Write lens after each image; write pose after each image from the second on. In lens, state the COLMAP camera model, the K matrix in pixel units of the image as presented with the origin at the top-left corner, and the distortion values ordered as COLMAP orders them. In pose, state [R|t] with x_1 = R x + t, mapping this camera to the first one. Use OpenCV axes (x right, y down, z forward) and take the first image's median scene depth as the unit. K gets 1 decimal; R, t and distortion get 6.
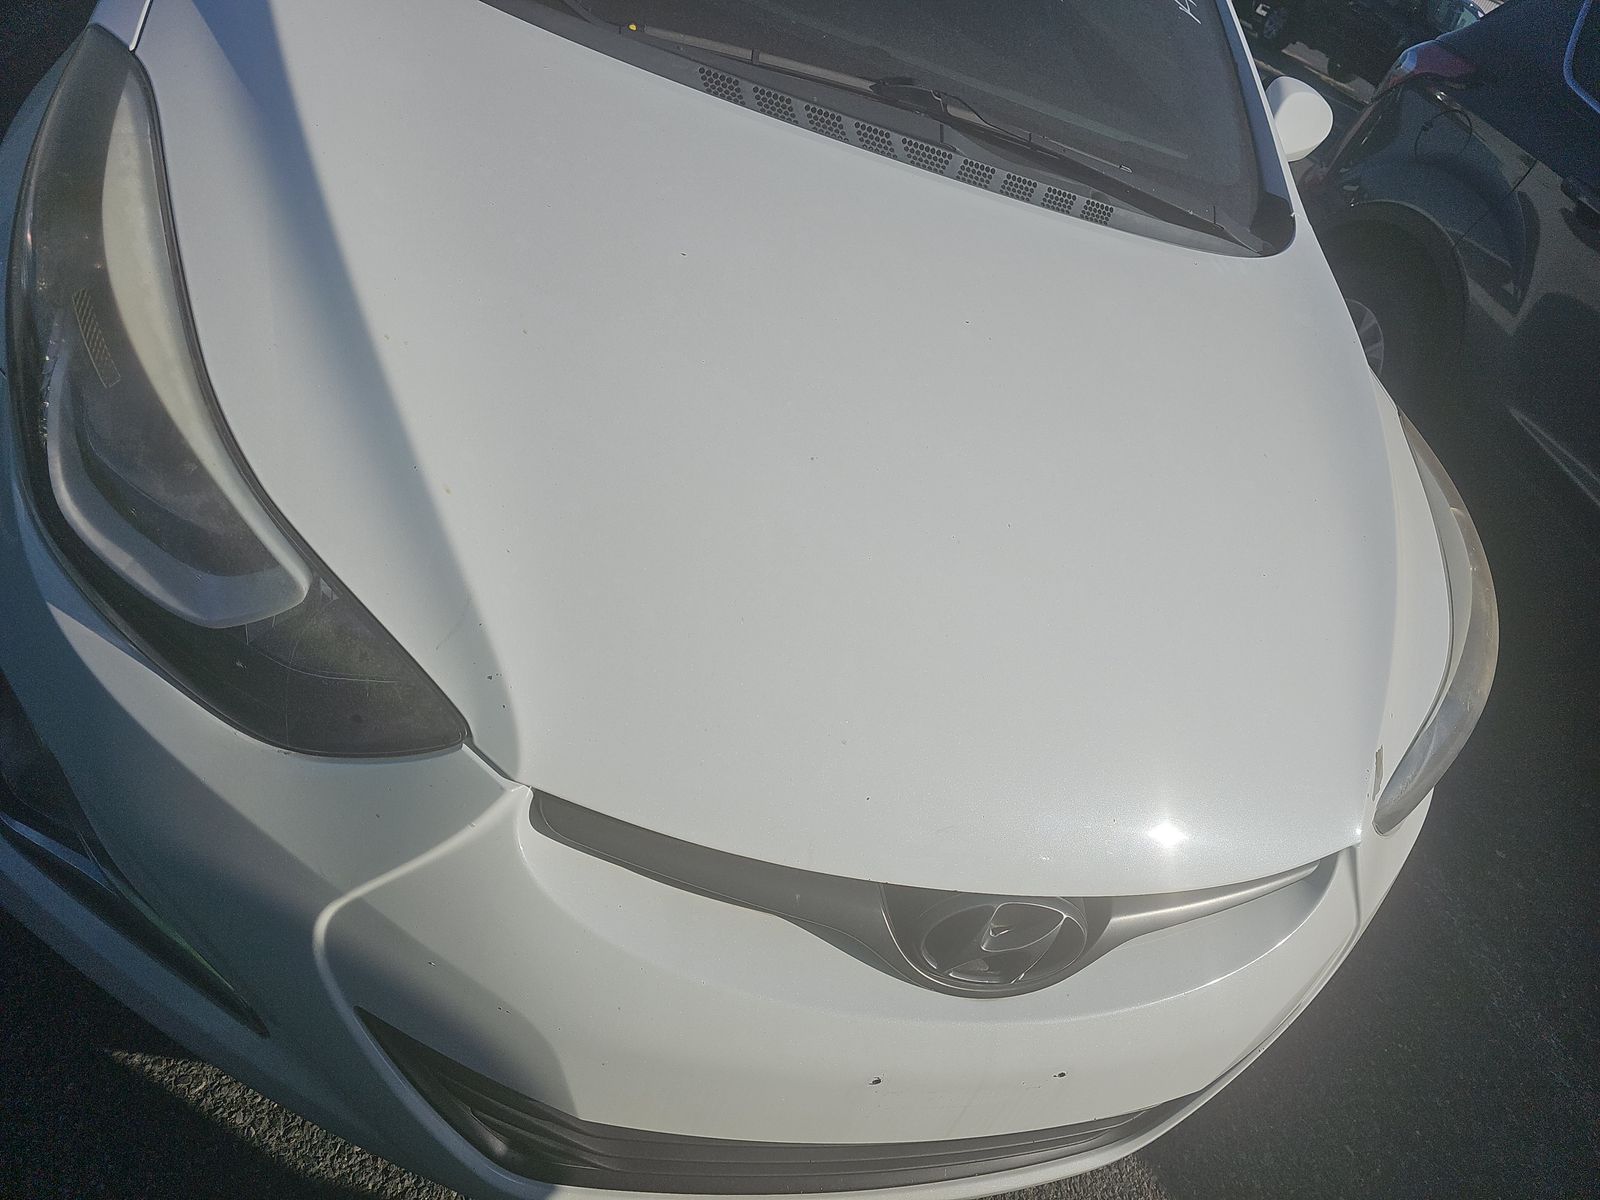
lens RADIAL K [[1059.6, 0, 801.4], [0, 1059.6, 596.5], [0, 0, 1]] dist [0.024460, -0.032042]
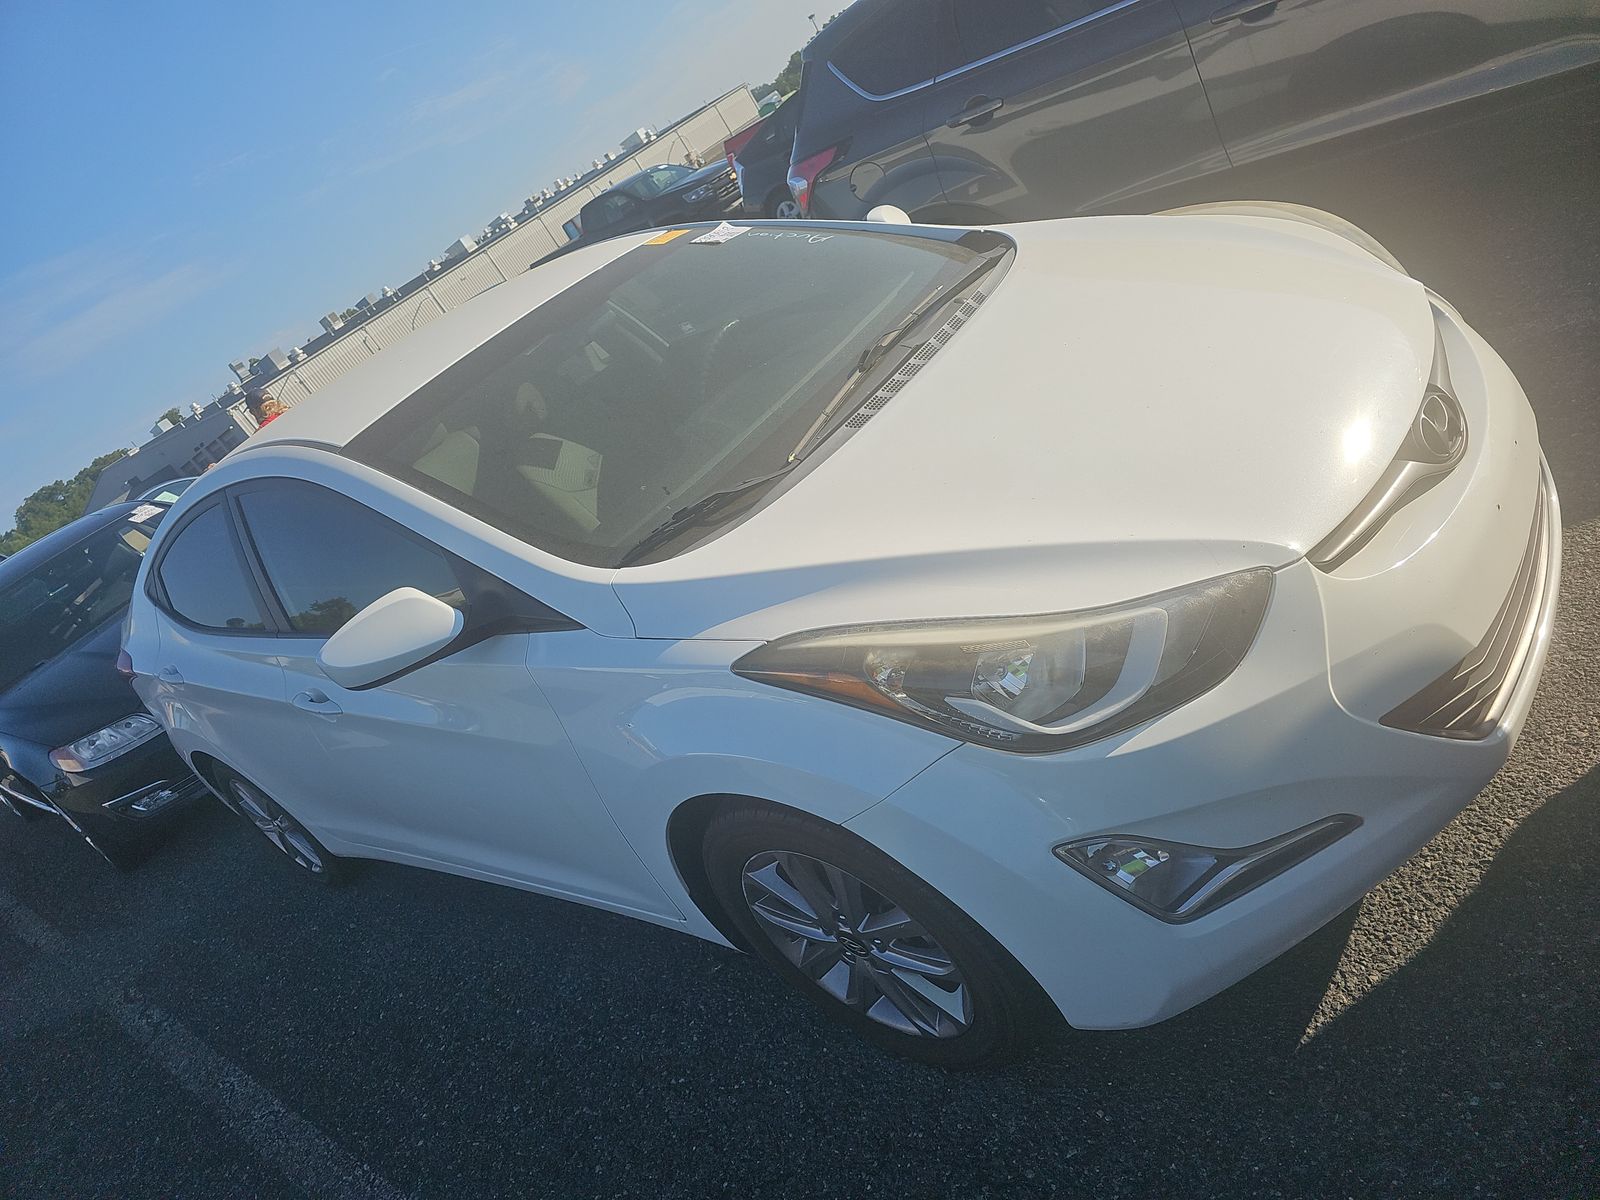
lens RADIAL K [[1059.6, 0, 802.8], [0, 1059.6, 602.1], [0, 0, 1]] dist [0.024460, -0.032042]
pose [[0.443411, -0.857294, 0.261597, -0.734118], [0.896229, 0.419952, -0.142875, -0.187137], [0.012628, 0.297803, 0.954544, -0.466115]]
